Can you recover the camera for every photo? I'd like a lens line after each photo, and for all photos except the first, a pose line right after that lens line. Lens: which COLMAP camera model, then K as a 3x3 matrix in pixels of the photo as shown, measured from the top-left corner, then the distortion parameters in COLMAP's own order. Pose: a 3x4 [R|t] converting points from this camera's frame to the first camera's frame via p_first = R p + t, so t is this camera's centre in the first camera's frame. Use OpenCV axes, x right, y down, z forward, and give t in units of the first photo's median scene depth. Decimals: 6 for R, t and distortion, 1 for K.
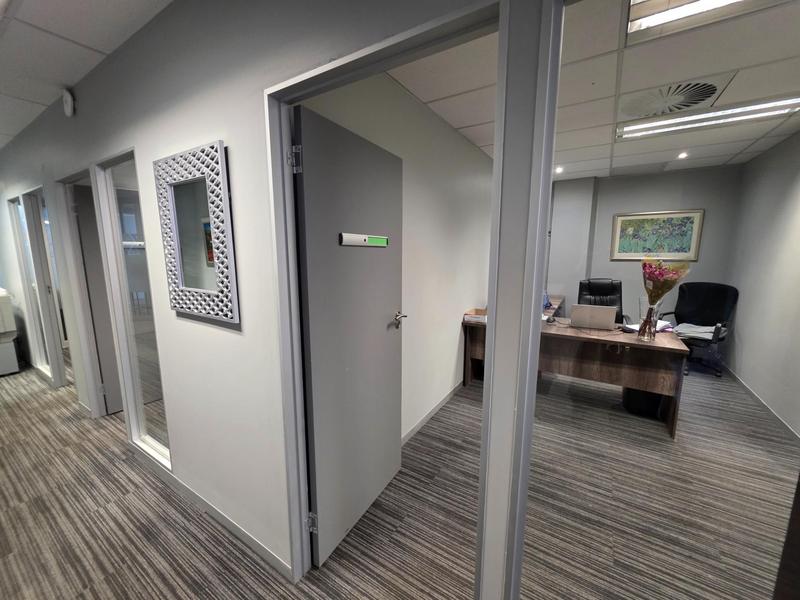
lens RADIAL K [[317.7, 0, 395.6], [0, 317.7, 304.1], [0, 0, 1]] dist [-0.000390, 0.000328]
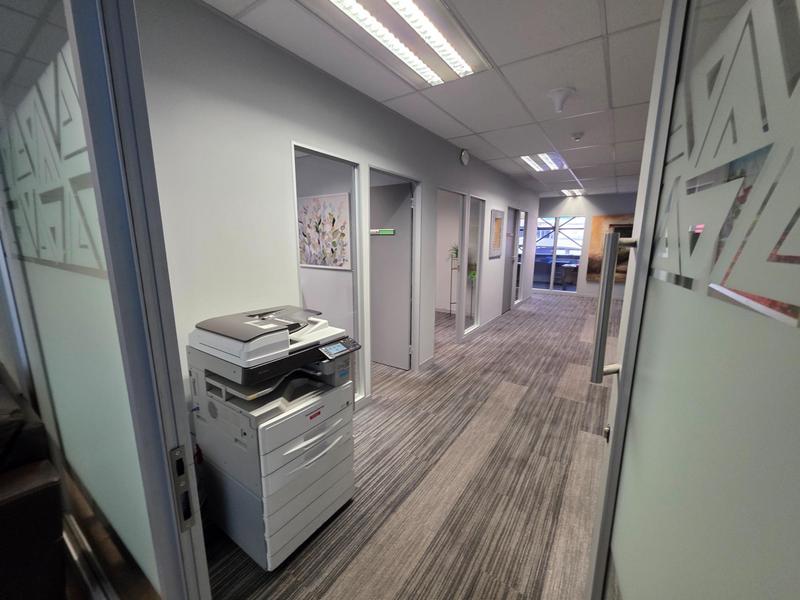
lens RADIAL K [[324.0, 0, 400.0], [0, 324.0, 300.0], [0, 0, 1]] dist [-0.000393, 0.000001]
pose [[0.031372, -0.192605, 0.980775, -3.031246], [0.159750, 0.969610, 0.185302, -0.231870], [-0.986659, 0.150865, 0.061187, 1.360226]]
